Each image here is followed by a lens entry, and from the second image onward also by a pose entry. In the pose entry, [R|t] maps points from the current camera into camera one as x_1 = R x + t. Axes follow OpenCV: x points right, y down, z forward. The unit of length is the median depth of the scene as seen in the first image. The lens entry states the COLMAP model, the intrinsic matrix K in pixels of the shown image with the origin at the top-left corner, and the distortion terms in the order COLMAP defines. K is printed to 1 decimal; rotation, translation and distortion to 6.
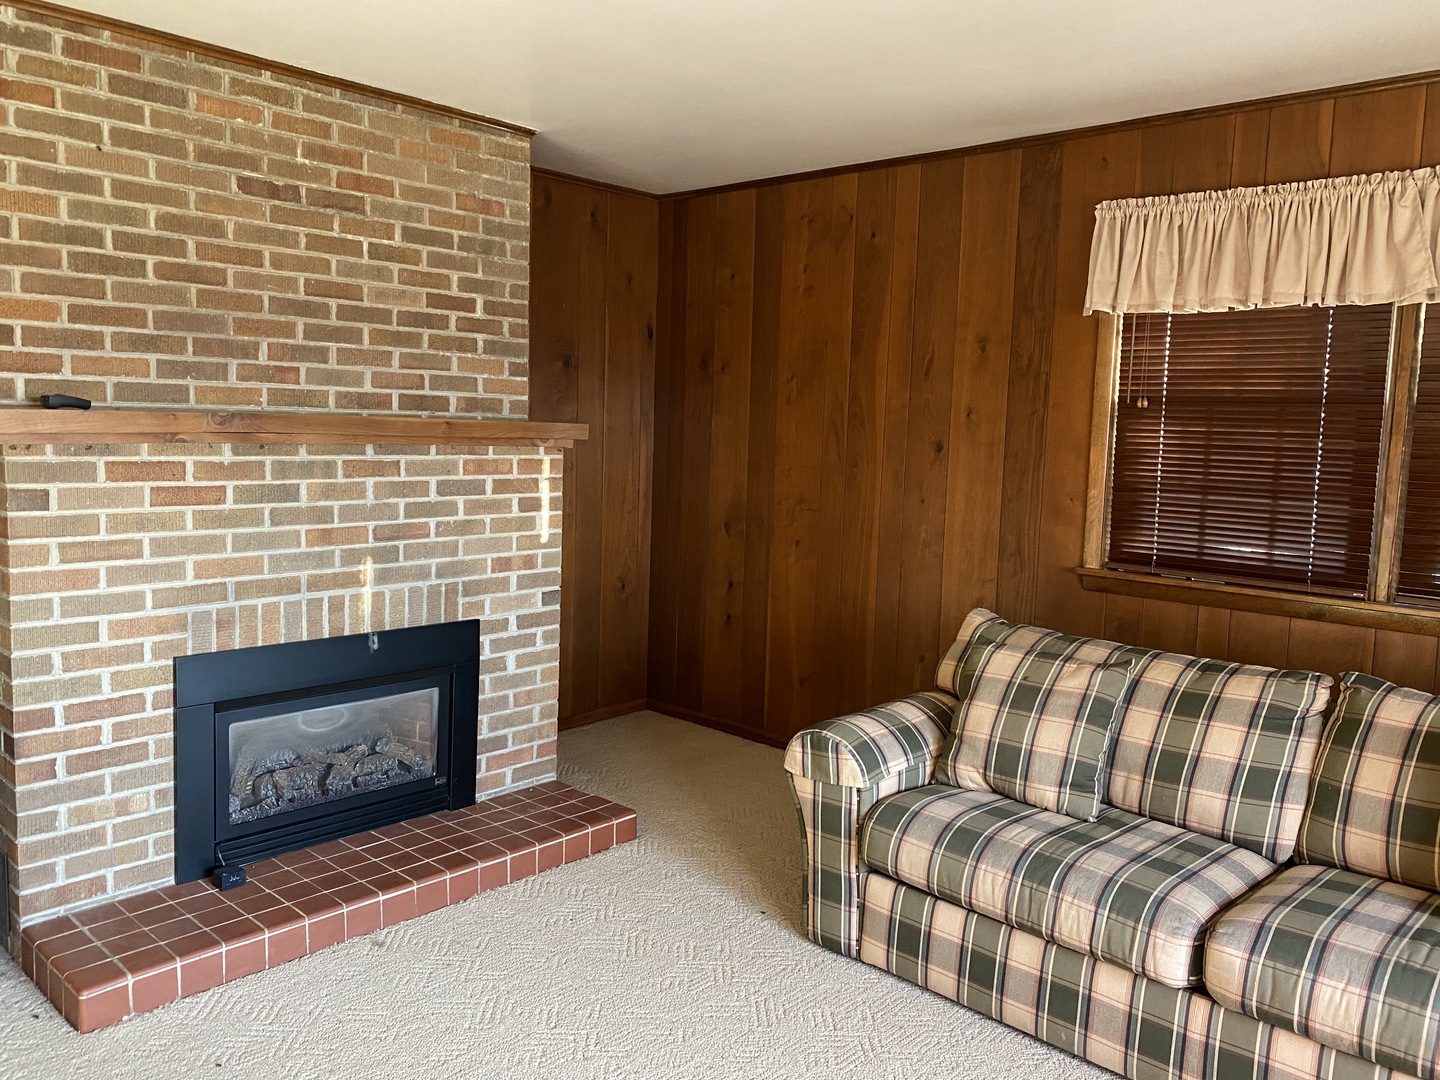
lens RADIAL K [[1092.8, 0, 720.0], [0, 1092.8, 540.0], [0, 0, 1]] dist [-0.020994, 0.004602]
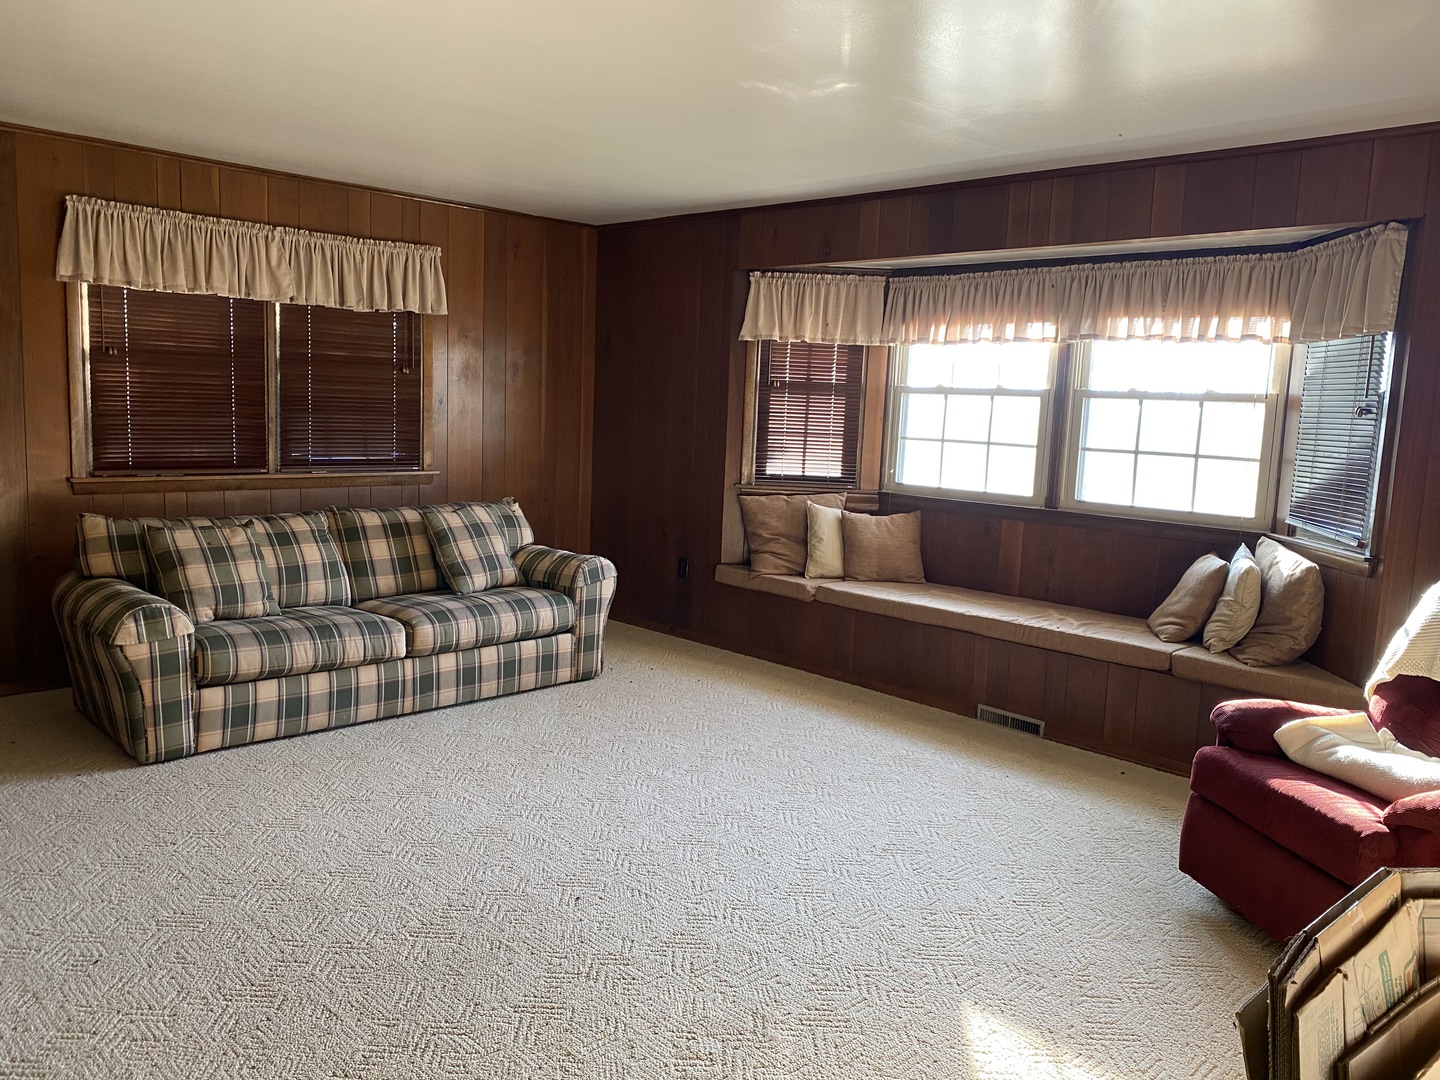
lens RADIAL K [[1079.5, 0, 720.0], [0, 1079.5, 540.0], [0, 0, 1]] dist [0.001058, 0.001129]
pose [[0.035360, -0.161034, 0.986315, -1.141429], [0.069156, 0.984961, 0.158333, -0.064378], [-0.996979, 0.062611, 0.045965, 0.220815]]
